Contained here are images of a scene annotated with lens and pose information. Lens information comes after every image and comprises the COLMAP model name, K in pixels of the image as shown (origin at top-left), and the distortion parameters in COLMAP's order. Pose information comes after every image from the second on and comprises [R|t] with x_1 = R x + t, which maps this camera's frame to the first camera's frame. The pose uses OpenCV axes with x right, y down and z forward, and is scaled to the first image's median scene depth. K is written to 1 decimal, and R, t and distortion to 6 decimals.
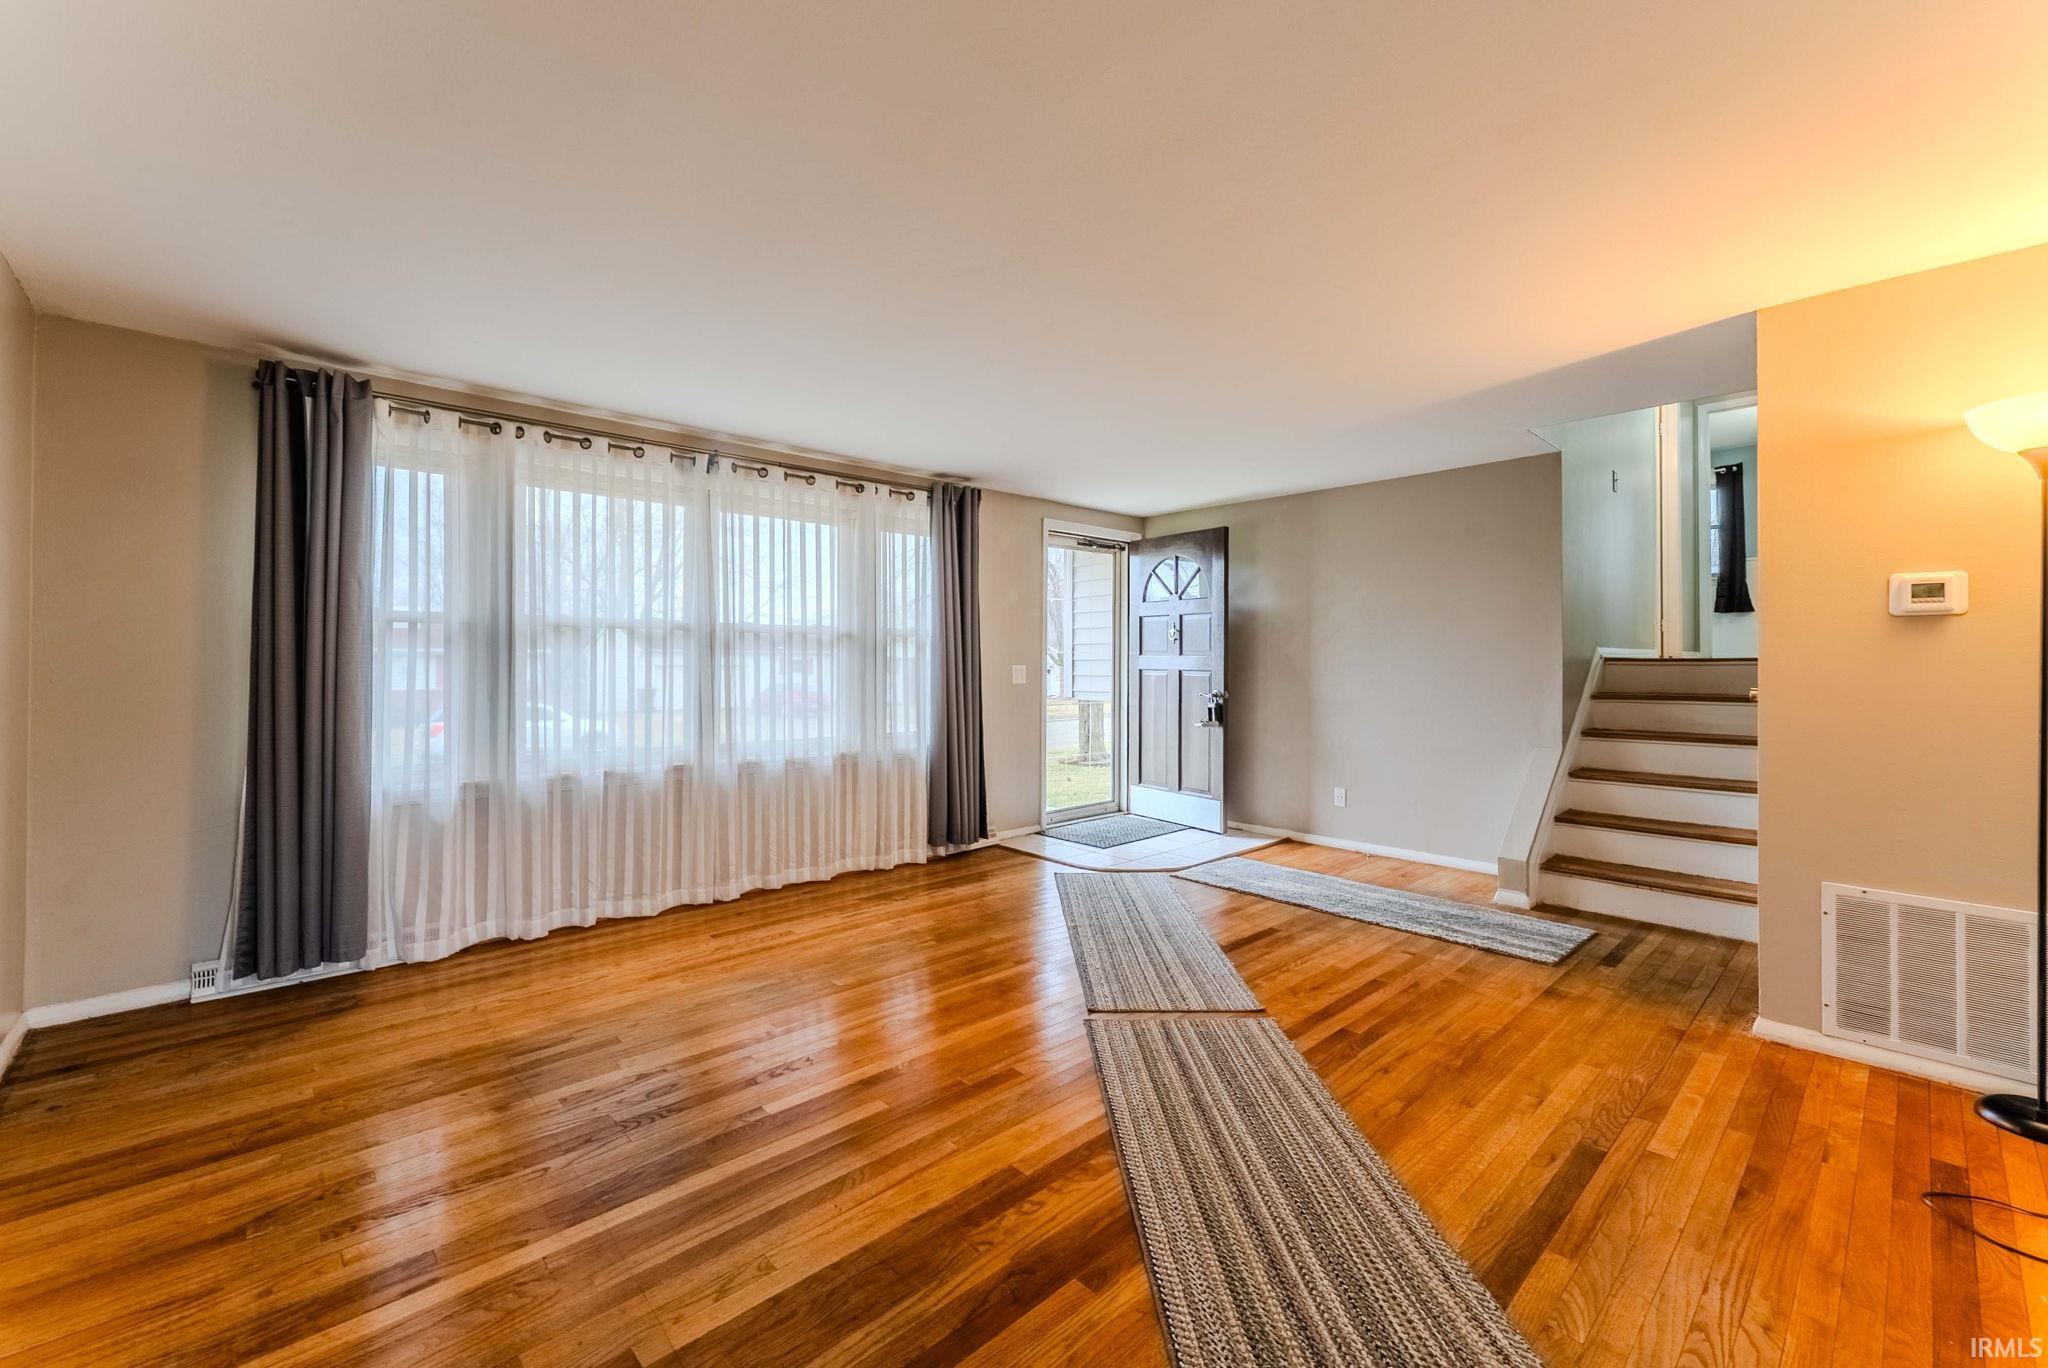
lens RADIAL K [[833.2, 0, 1026.3], [0, 833.2, 669.9], [0, 0, 1]] dist [-0.001337, -0.000444]
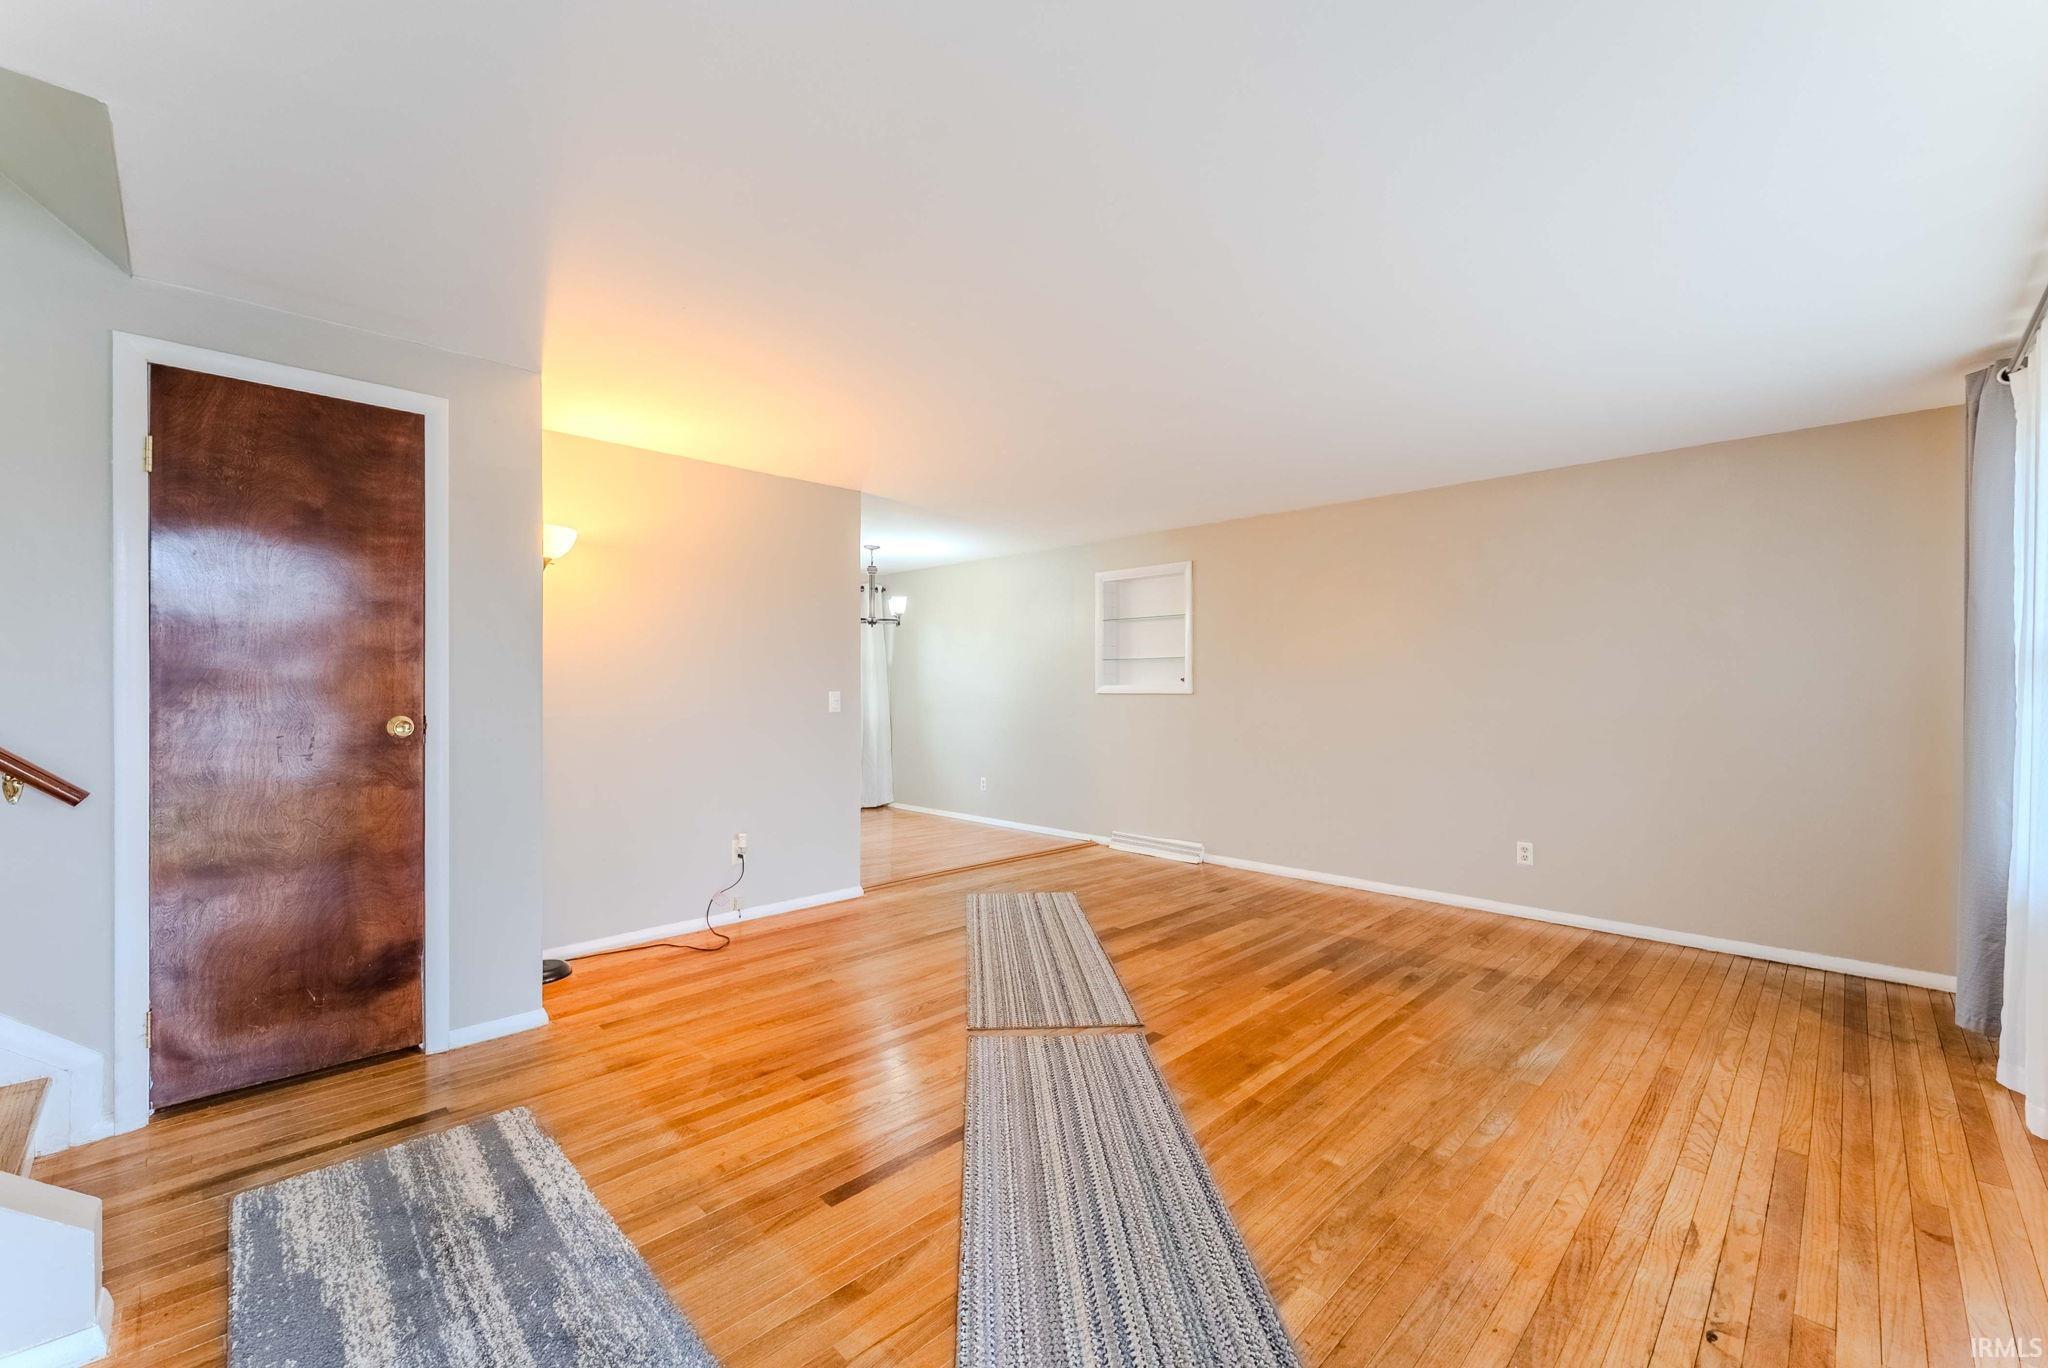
lens RADIAL K [[833.2, 0, 1019.8], [0, 833.2, 688.7], [0, 0, 1]] dist [-0.001337, -0.000444]
pose [[-0.999544, -0.002246, -0.030120, 0.317559], [-0.002621, 0.999920, 0.012412, -0.032526], [0.030090, 0.012485, -0.999469, 2.475839]]
